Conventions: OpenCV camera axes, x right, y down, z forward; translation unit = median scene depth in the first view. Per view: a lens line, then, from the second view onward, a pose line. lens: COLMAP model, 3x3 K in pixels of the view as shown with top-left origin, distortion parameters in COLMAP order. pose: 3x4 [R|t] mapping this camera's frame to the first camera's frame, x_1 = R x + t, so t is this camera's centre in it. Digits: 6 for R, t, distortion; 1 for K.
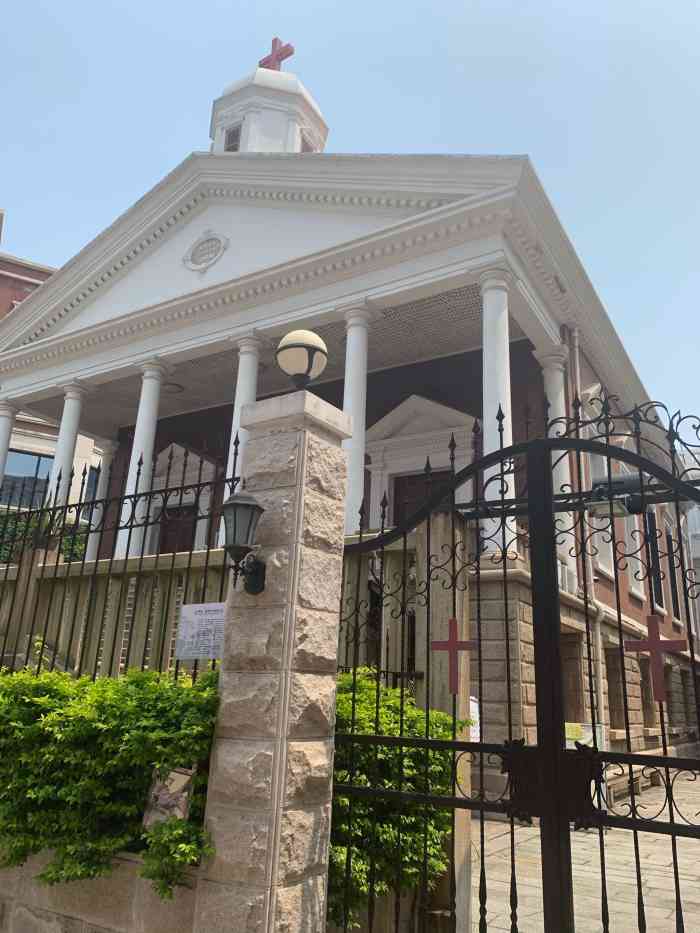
lens RADIAL K [[727.1, 0, 350.0], [0, 727.1, 466.5], [0, 0, 1]] dist [0.093916, -0.201803]
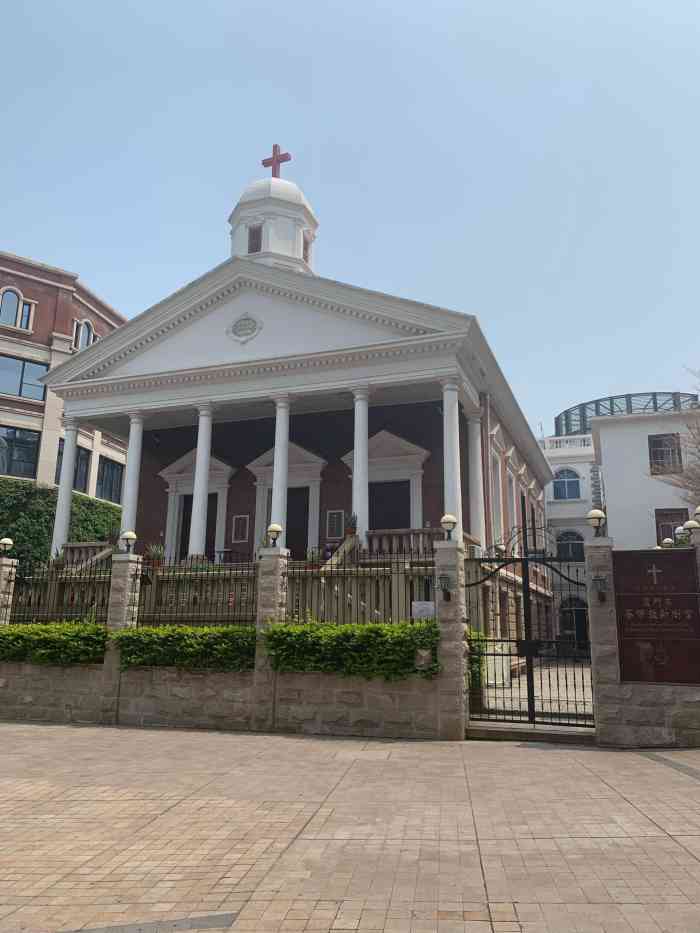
lens RADIAL K [[727.1, 0, 350.0], [0, 727.1, 466.5], [0, 0, 1]] dist [0.093916, -0.201803]
pose [[0.983739, 0.009230, 0.179366, -0.262092], [-0.025947, 0.995506, 0.091076, -0.166869], [-0.177720, -0.094249, 0.979558, -0.493417]]
